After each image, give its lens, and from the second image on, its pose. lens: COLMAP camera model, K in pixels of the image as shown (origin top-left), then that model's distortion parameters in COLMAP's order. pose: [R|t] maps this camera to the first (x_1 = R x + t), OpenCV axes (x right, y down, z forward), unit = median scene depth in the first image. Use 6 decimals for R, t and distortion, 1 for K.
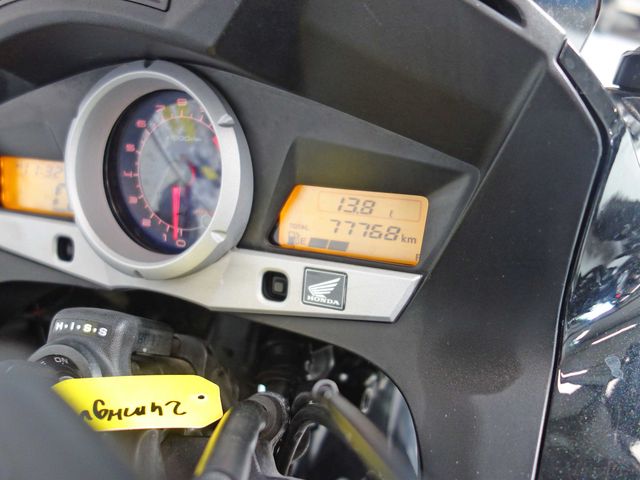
lens RADIAL K [[565.3, 0, 319.9], [0, 565.3, 239.9], [0, 0, 1]] dist [0.006399, 0.005436]
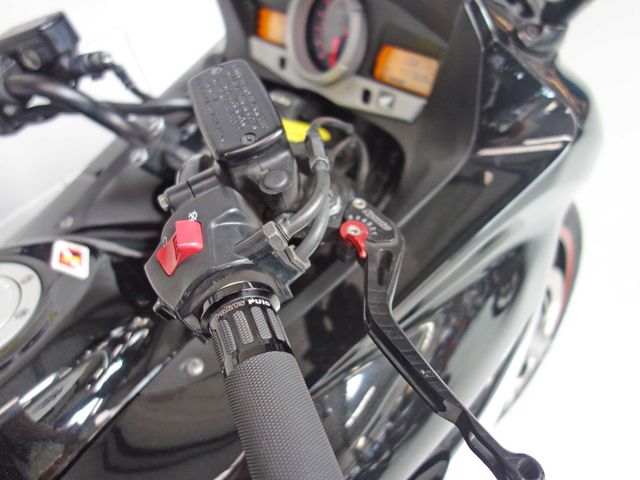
lens RADIAL K [[565.3, 0, 320.2], [0, 565.3, 240.0], [0, 0, 1]] dist [0.006399, 0.005436]
pose [[0.898765, 0.272121, -0.343760, 0.611210], [-0.184849, 0.946169, 0.265698, 0.061183], [0.397557, -0.175257, 0.900685, -0.987284]]
